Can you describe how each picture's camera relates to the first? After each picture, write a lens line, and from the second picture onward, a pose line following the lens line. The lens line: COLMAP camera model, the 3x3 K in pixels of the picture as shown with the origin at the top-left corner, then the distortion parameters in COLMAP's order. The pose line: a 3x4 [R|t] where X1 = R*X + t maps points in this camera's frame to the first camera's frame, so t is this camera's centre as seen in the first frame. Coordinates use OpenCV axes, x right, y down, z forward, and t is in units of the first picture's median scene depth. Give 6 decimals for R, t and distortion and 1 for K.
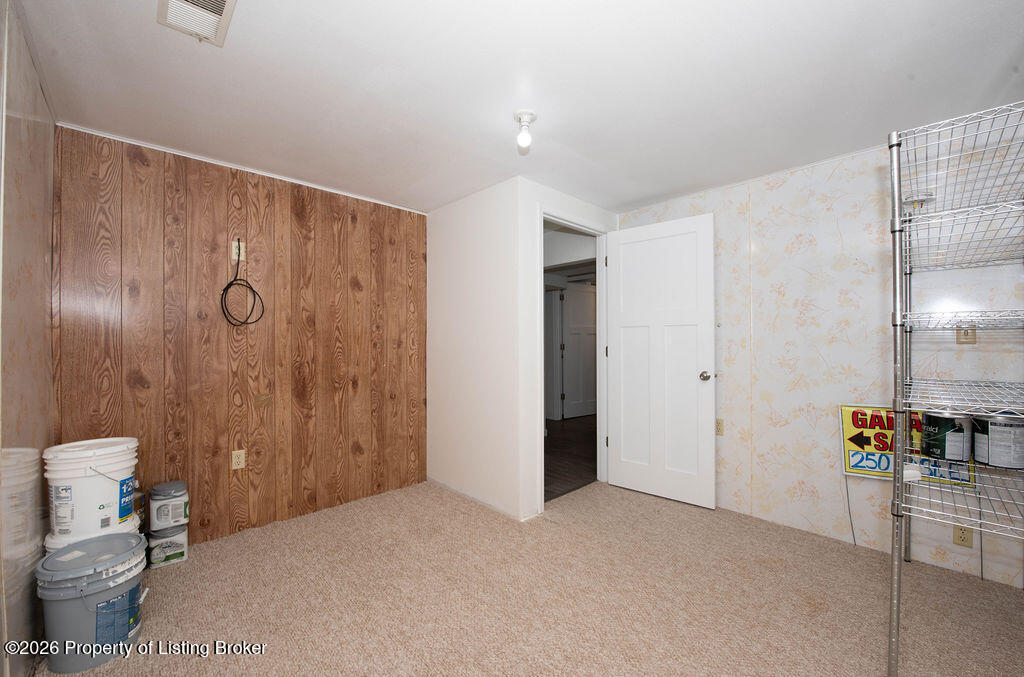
lens RADIAL K [[410.4, 0, 513.3], [0, 410.4, 340.8], [0, 0, 1]] dist [-0.018672, -0.002370]
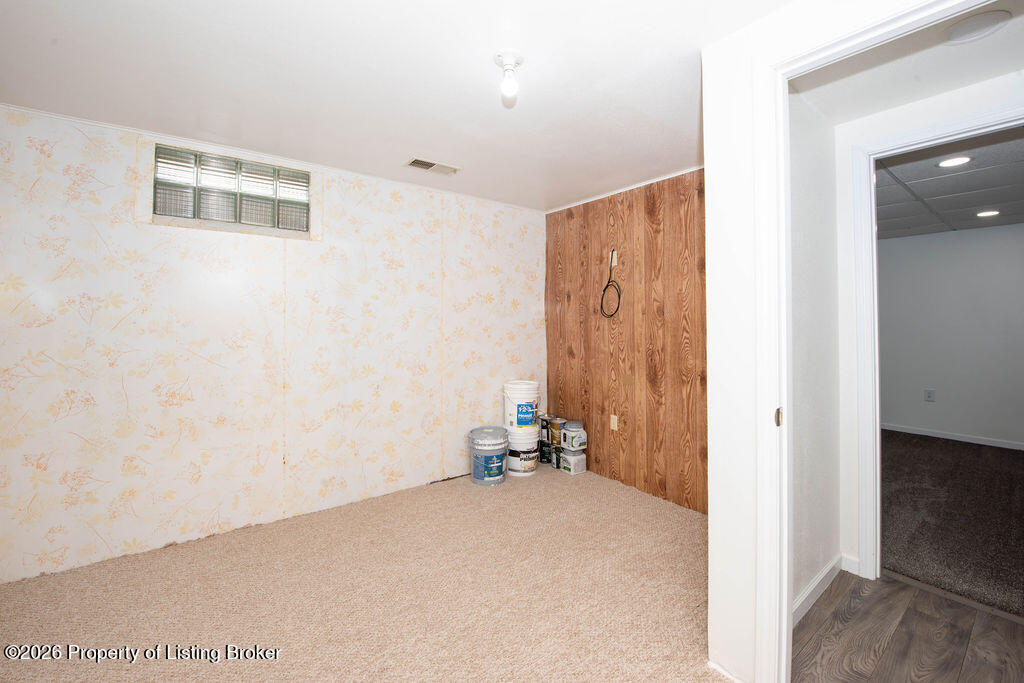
lens RADIAL K [[423.0, 0, 532.5], [0, 423.0, 314.6], [0, 0, 1]] dist [-0.020737, -0.000780]
pose [[-0.112240, -0.010805, -0.993622, 0.644254], [0.001353, 0.999938, -0.011026, -0.030351], [0.993680, -0.002582, -0.112218, 0.864625]]
